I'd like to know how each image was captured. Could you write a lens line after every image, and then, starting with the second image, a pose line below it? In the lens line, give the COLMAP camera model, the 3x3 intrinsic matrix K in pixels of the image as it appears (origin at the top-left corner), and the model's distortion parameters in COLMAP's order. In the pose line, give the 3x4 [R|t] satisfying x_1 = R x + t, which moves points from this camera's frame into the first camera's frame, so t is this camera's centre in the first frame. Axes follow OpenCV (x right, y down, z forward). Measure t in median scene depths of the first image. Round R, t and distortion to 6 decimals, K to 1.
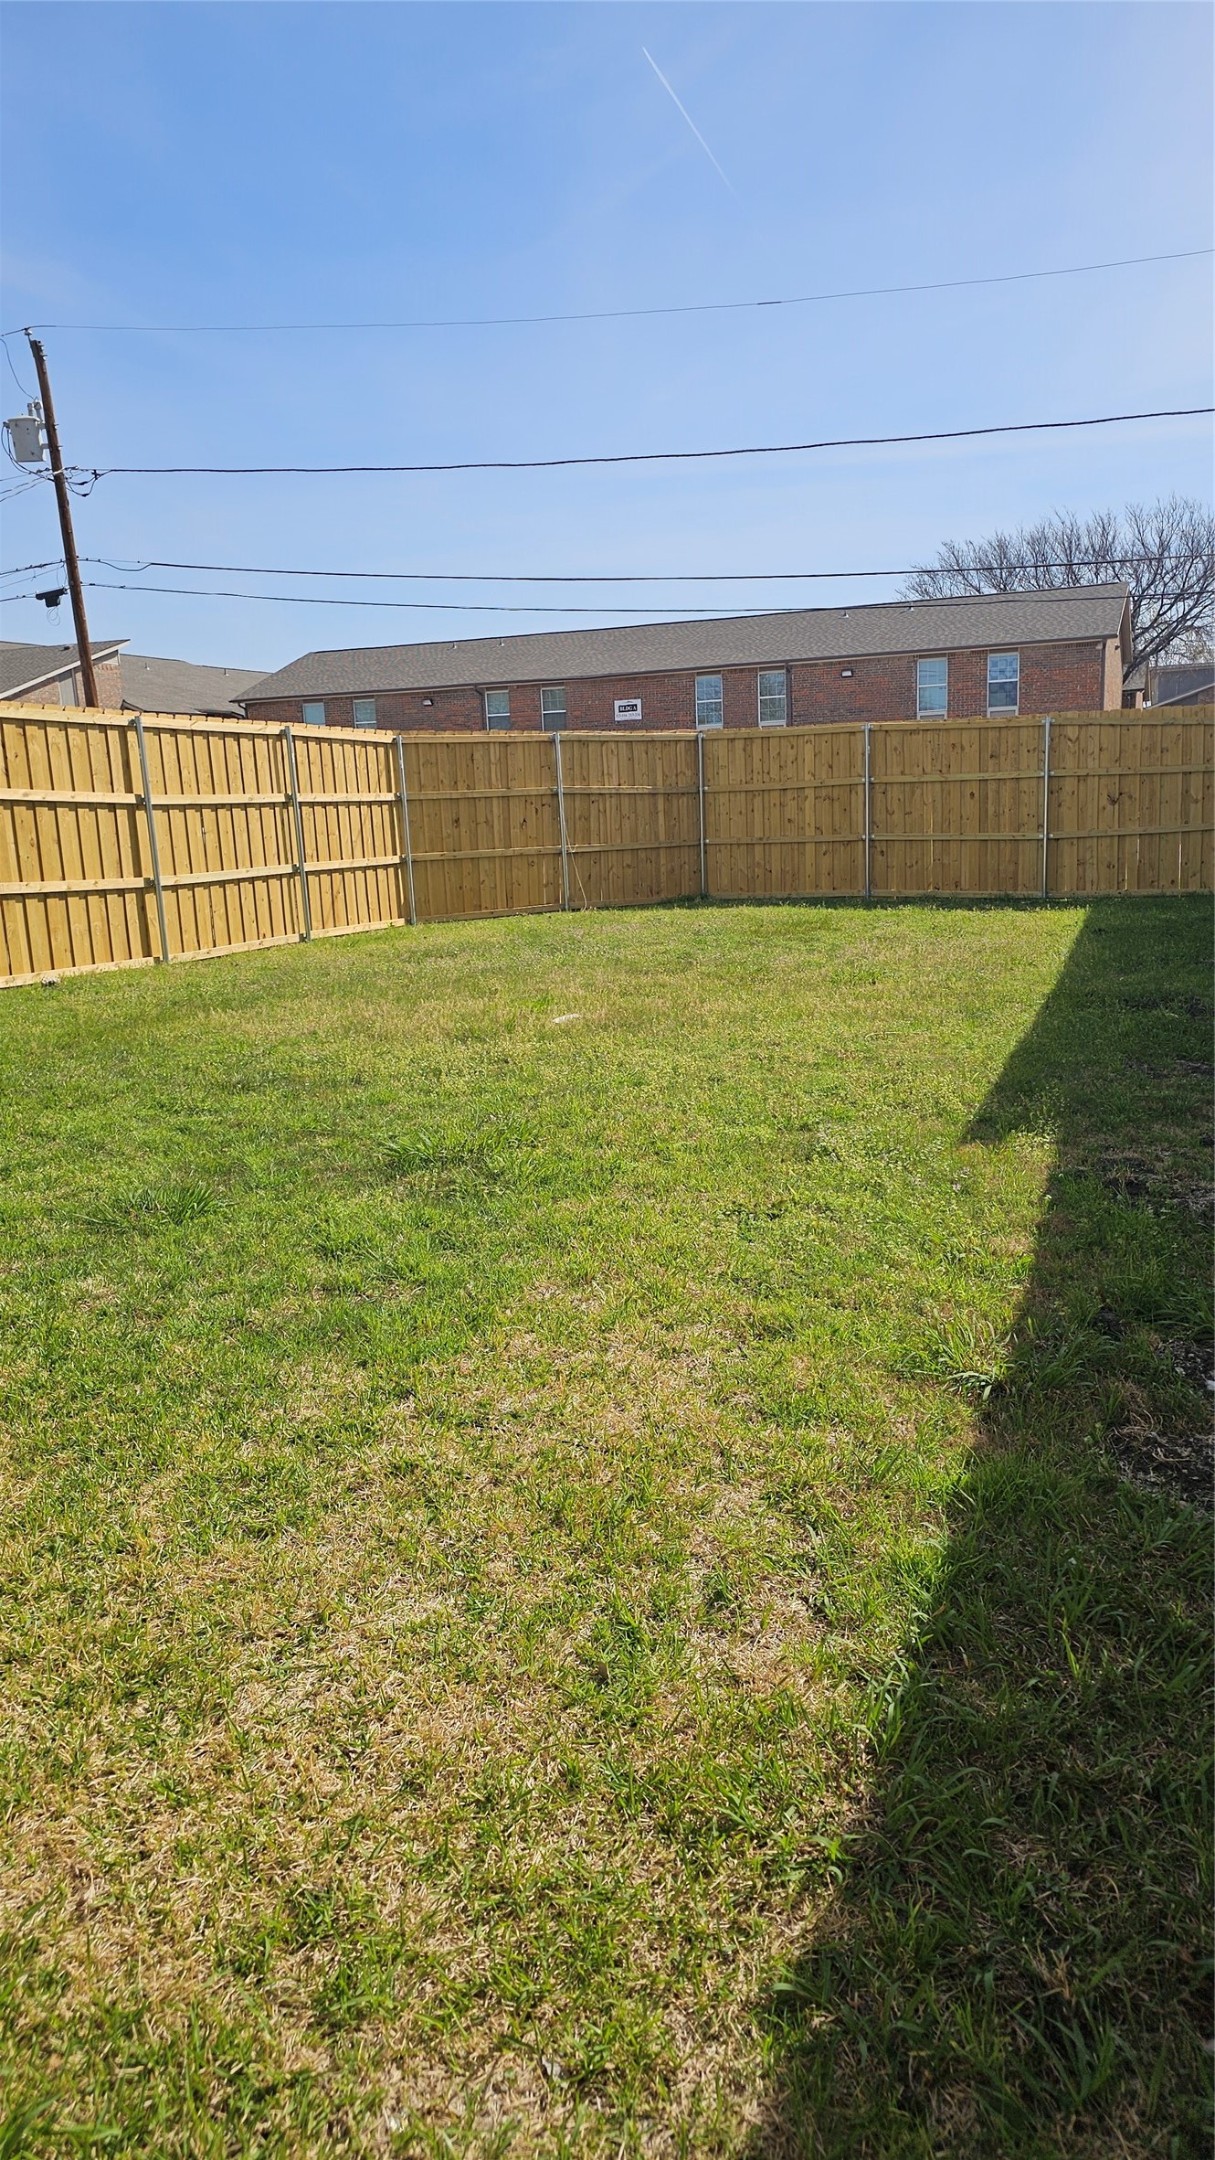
lens RADIAL K [[1405.5, 0, 607.5], [0, 1405.5, 1080.0], [0, 0, 1]] dist [0.040759, -0.002436]
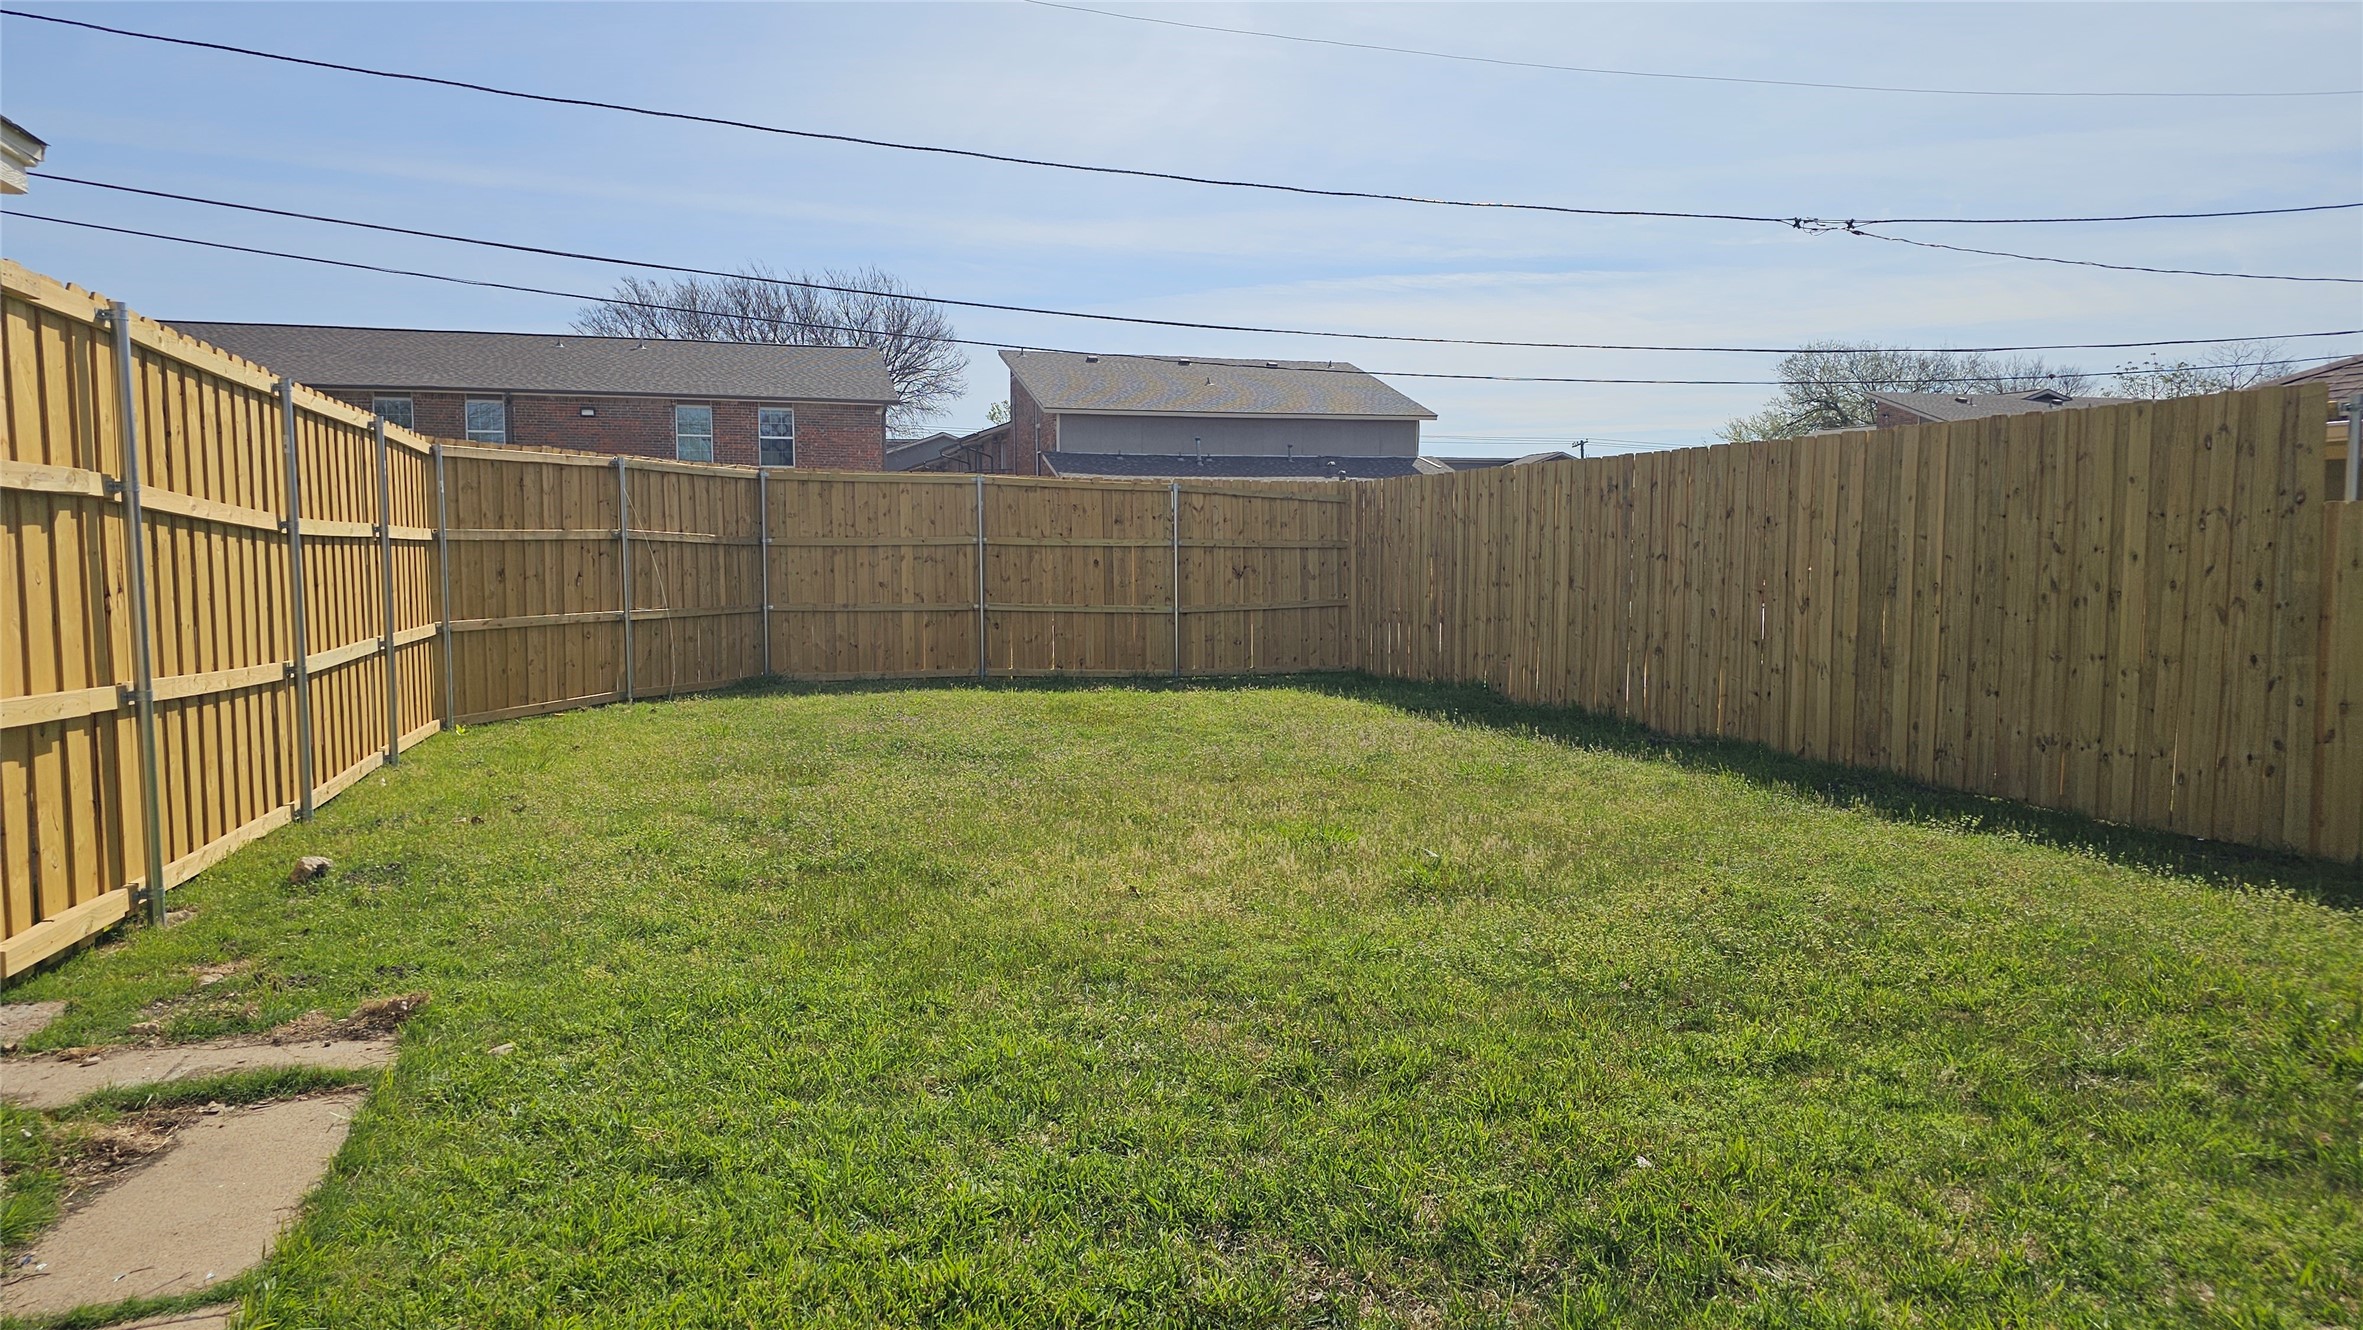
lens RADIAL K [[1537.6, 0, 1181.5], [0, 1537.6, 665.0], [0, 0, 1]] dist [0.040759, -0.002436]
pose [[0.784970, -0.007640, 0.619486, -0.297619], [0.090209, 0.990677, -0.102089, -0.034093], [-0.612931, 0.136020, 0.778341, 0.221295]]
